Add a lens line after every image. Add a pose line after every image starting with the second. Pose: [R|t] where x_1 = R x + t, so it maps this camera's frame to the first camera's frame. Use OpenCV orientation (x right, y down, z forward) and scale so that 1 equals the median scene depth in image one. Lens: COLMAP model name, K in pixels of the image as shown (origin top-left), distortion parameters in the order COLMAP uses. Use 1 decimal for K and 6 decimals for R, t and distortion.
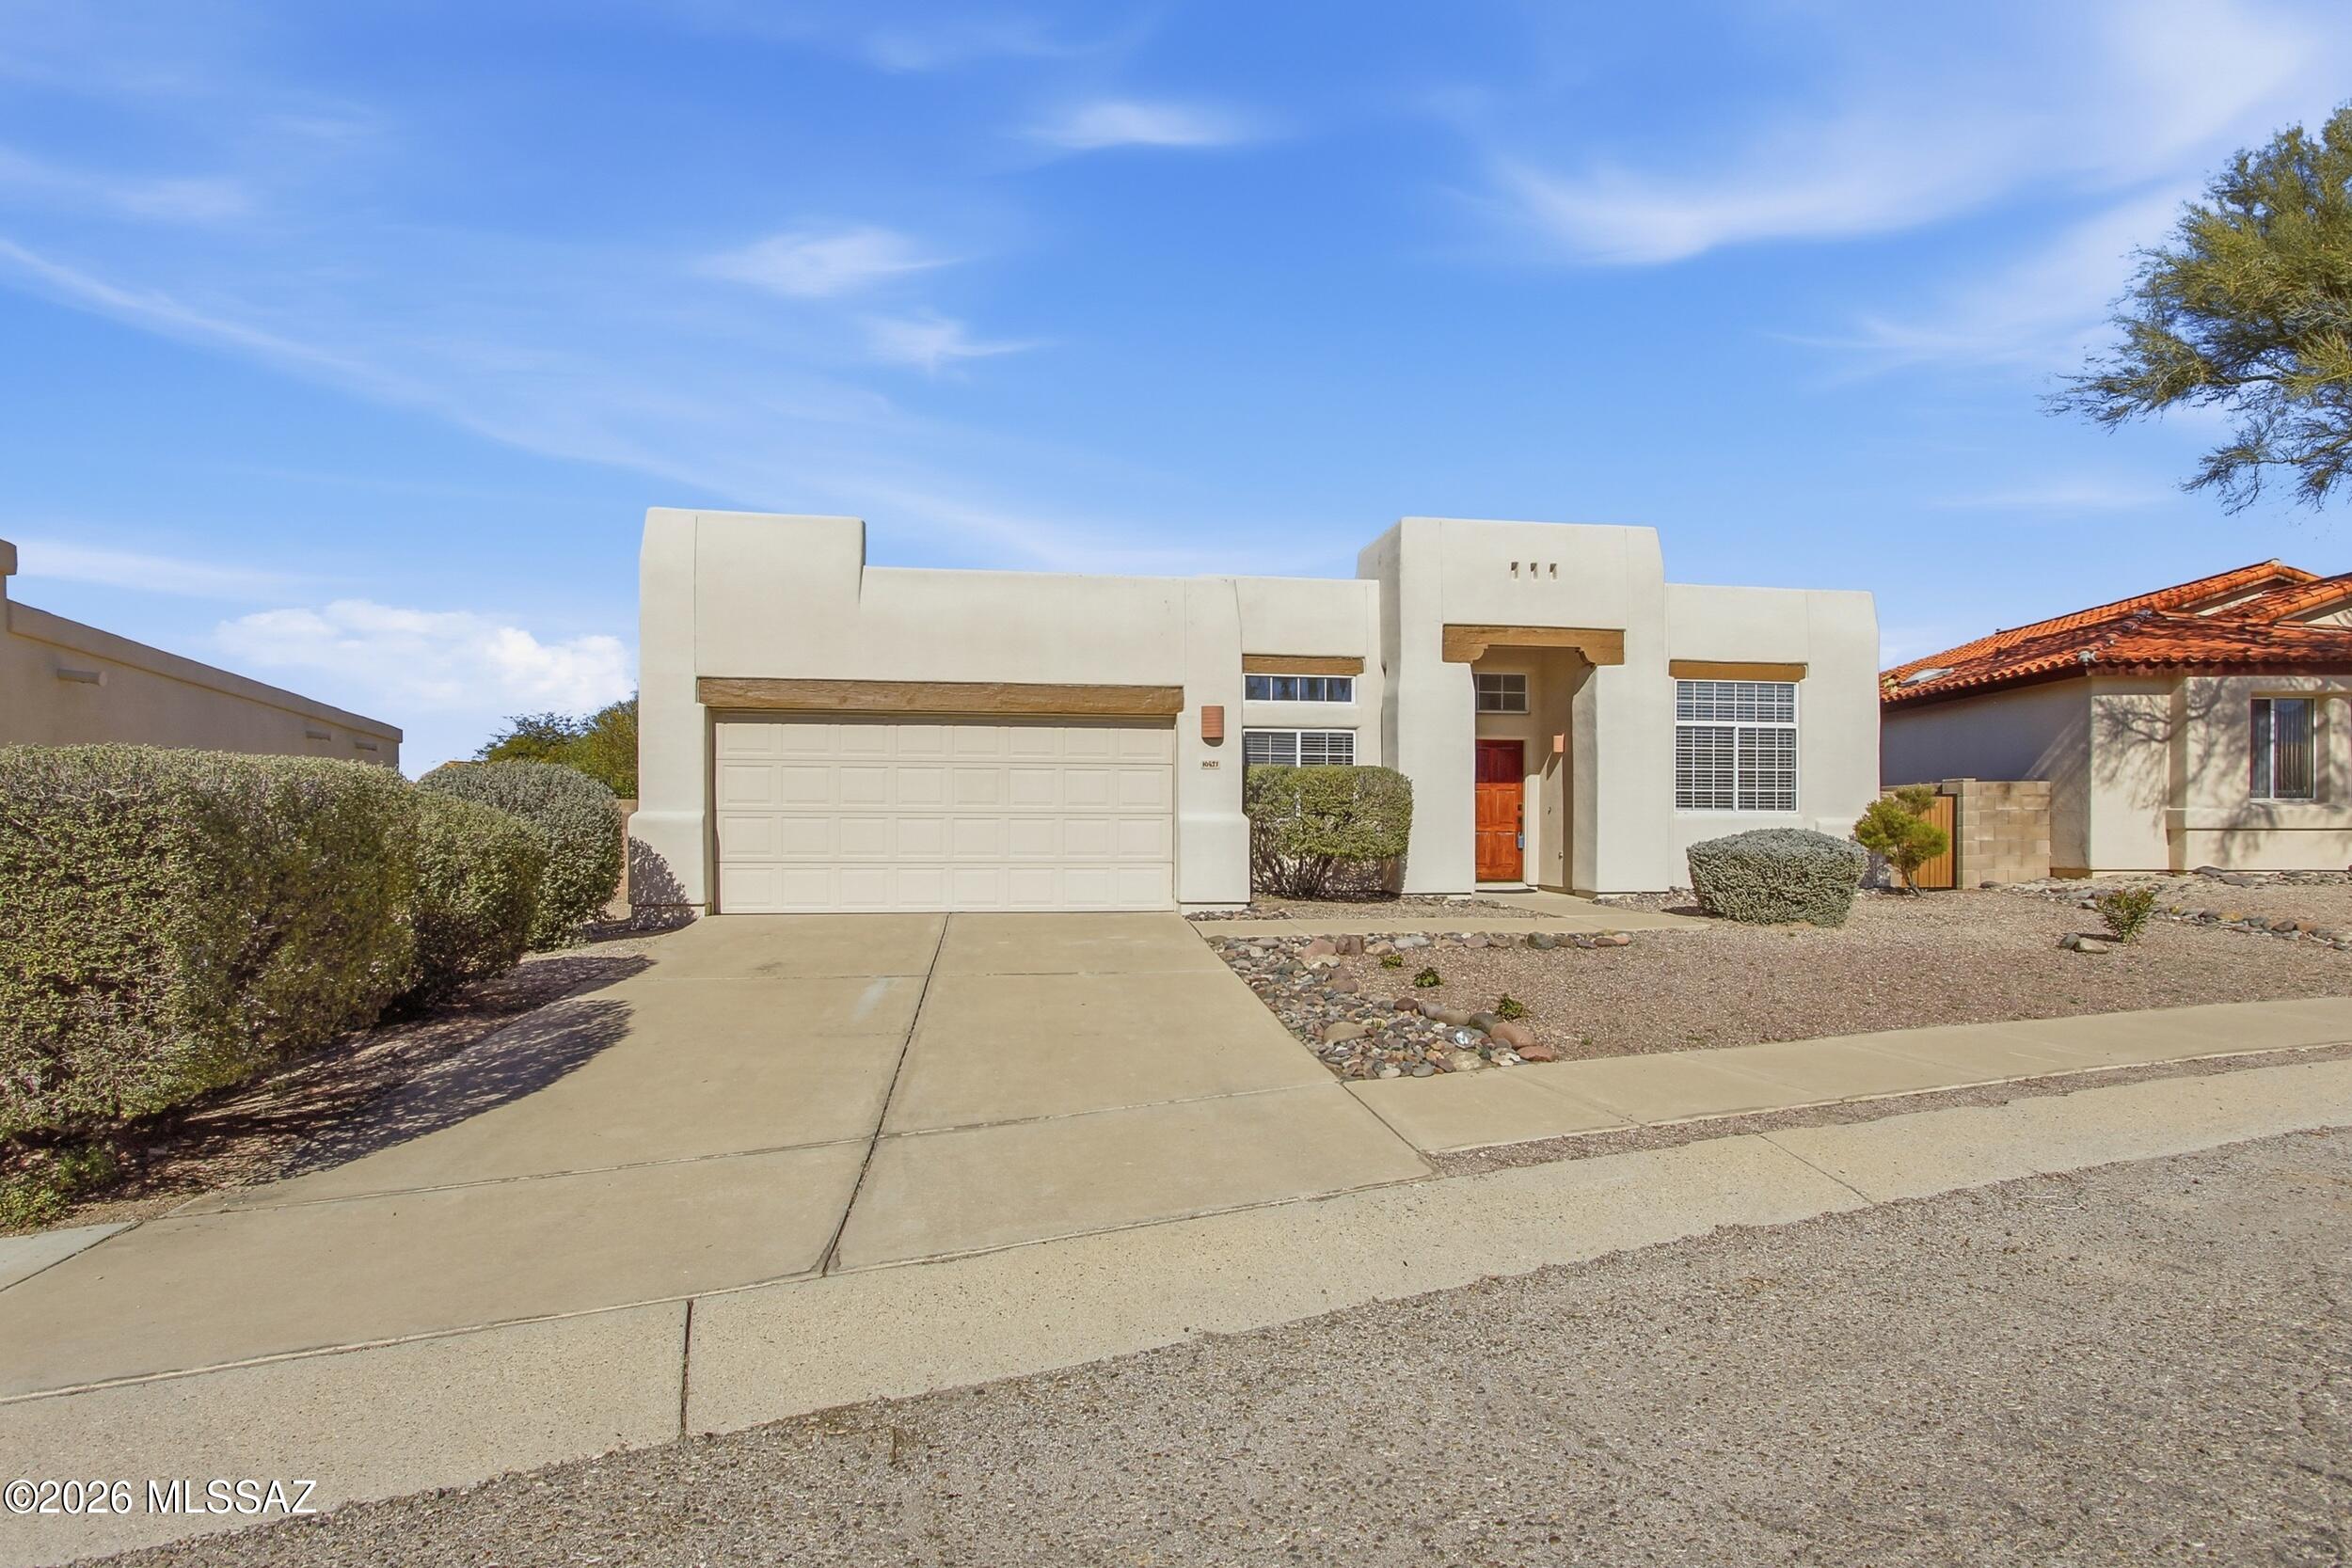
lens RADIAL K [[1123.5, 0, 1176.0], [0, 1123.5, 784.0], [0, 0, 1]] dist [-0.002255, 0.000379]
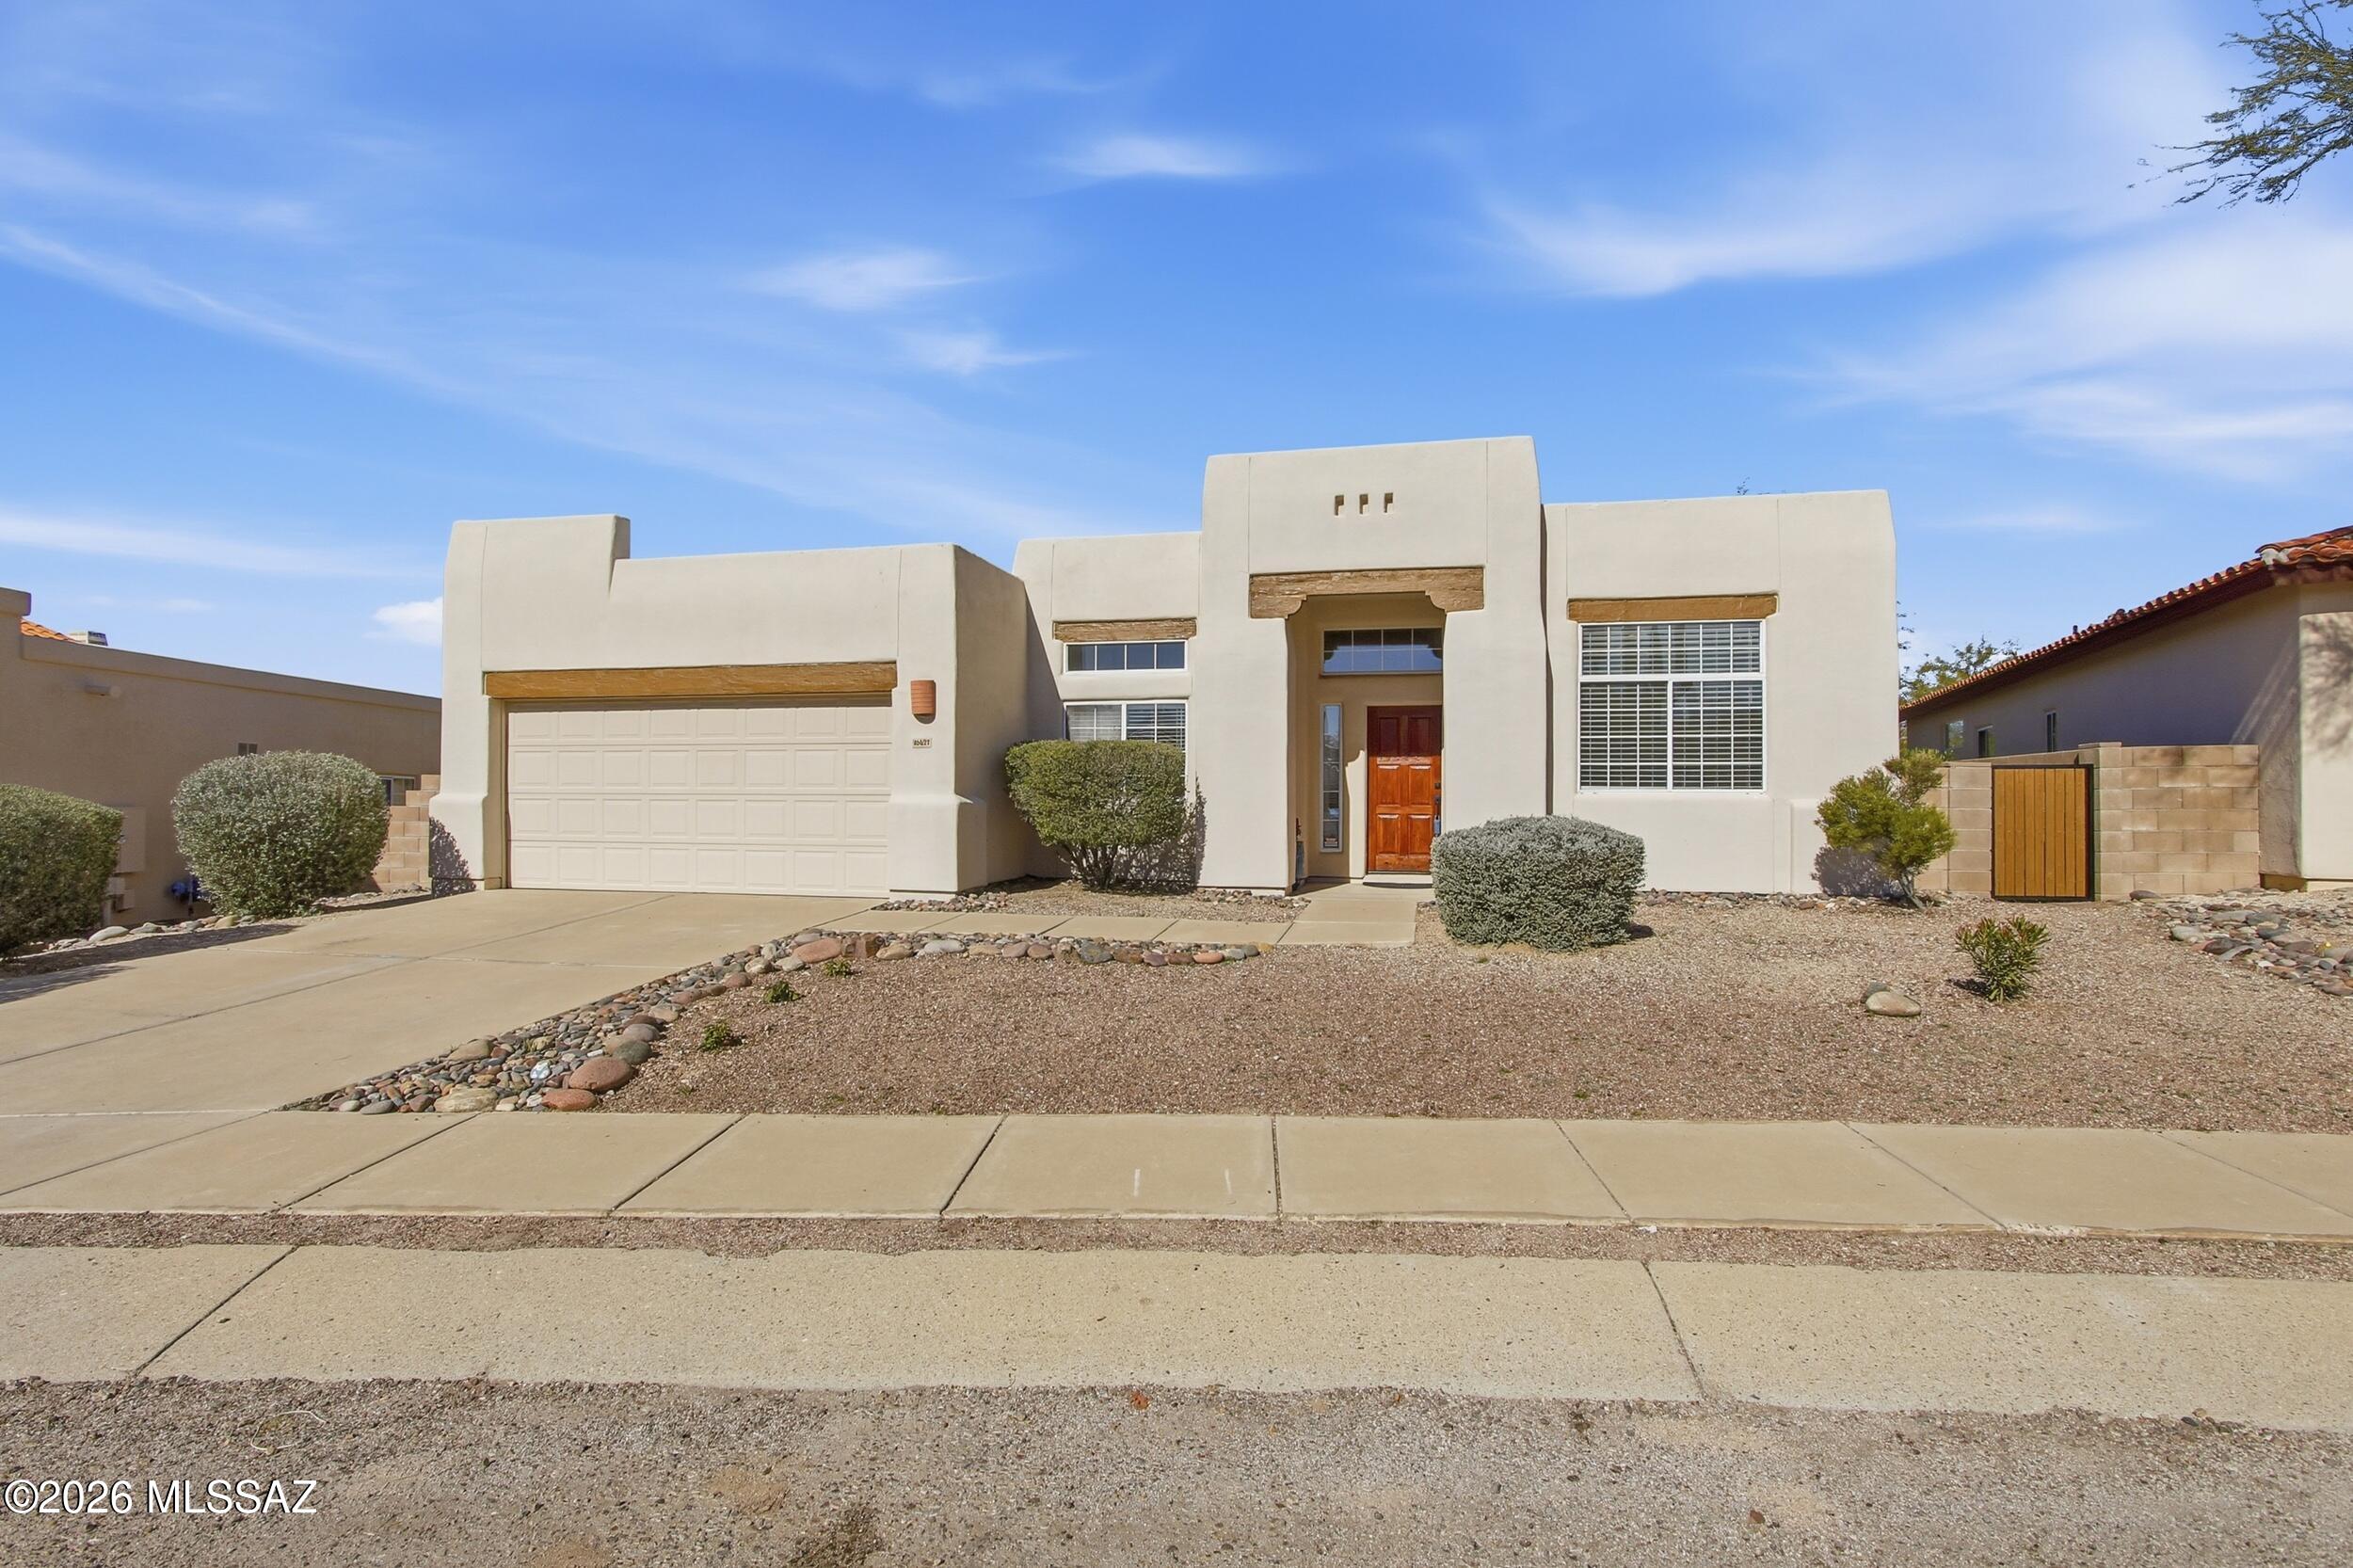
lens RADIAL K [[1099.1, 0, 1118.6], [0, 1099.1, 749.4], [0, 0, 1]] dist [-0.008677, -0.000495]
pose [[0.936189, -0.014838, -0.351184, 0.425575], [0.011496, 0.999867, -0.011599, 0.000388], [0.351310, 0.006822, 0.936234, 0.172663]]
